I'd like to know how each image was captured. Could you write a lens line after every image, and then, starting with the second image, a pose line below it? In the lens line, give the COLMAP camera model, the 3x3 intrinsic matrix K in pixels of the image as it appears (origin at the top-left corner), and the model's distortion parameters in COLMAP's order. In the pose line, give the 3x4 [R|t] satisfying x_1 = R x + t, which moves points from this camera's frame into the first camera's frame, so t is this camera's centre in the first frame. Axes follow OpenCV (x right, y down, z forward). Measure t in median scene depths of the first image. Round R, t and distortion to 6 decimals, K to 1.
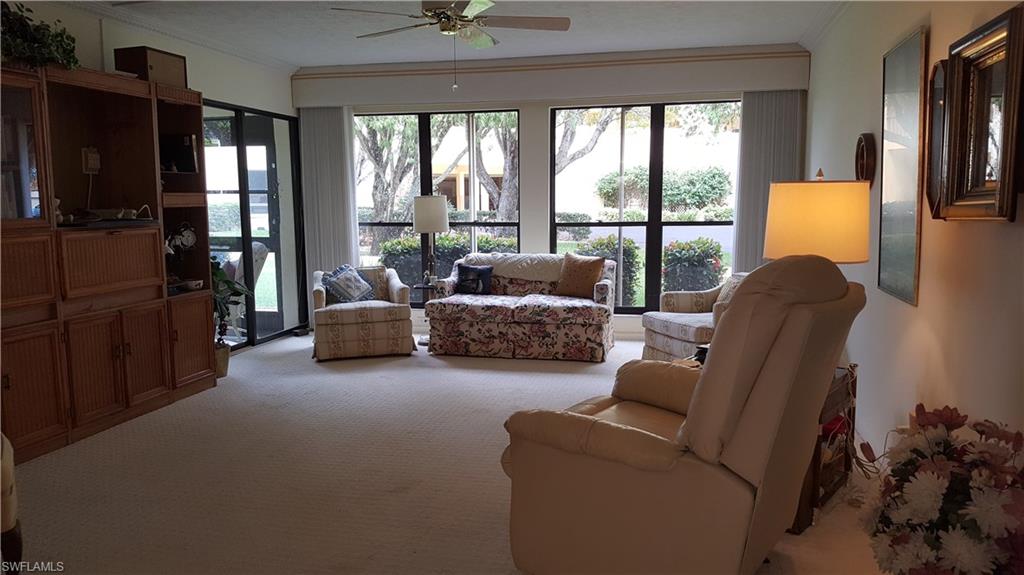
lens RADIAL K [[768.1, 0, 513.2], [0, 768.1, 285.5], [0, 0, 1]] dist [0.031679, -0.001510]
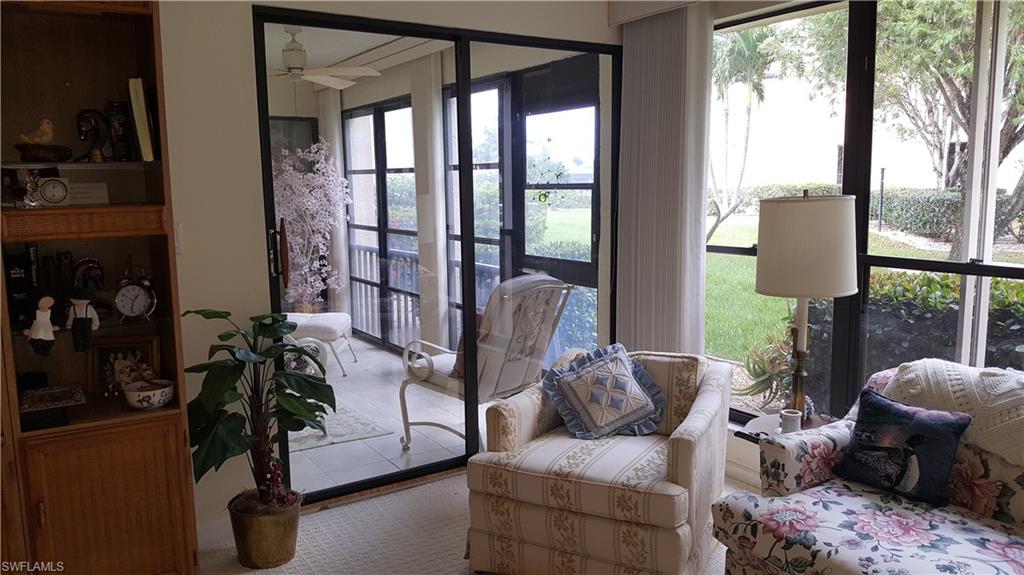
lens RADIAL K [[768.1, 0, 507.4], [0, 768.1, 282.3], [0, 0, 1]] dist [0.031679, -0.001510]
pose [[0.724049, 0.097354, -0.682843, 0.053613], [-0.075564, 0.995226, 0.061766, -0.091065], [0.685597, 0.006877, 0.727949, 0.624309]]
